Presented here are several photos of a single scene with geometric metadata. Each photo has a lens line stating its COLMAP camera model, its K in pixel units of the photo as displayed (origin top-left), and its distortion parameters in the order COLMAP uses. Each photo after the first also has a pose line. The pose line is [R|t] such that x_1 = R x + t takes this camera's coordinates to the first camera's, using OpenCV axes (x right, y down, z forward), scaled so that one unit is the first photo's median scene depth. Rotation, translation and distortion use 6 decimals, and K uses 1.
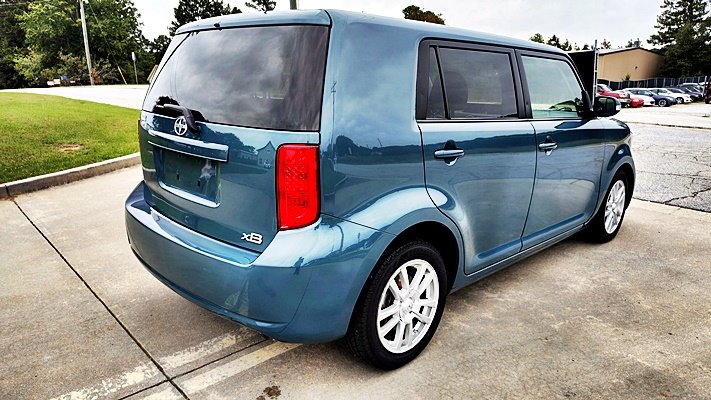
lens RADIAL K [[493.3, 0, 355.5], [0, 493.3, 200.0], [0, 0, 1]] dist [0.065221, -0.090111]
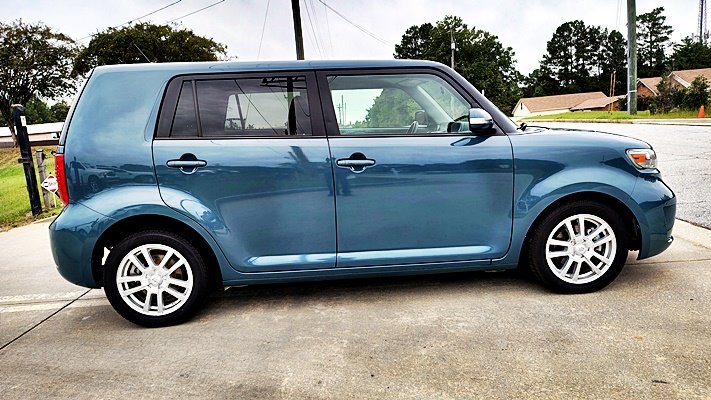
lens RADIAL K [[493.3, 0, 355.5], [0, 493.3, 200.0], [0, 0, 1]] dist [0.065221, -0.090111]
pose [[0.744902, 0.057315, -0.664708, 0.956694], [-0.098334, 0.994854, -0.024415, -0.010603], [0.659888, 0.083551, 0.746704, 0.250893]]
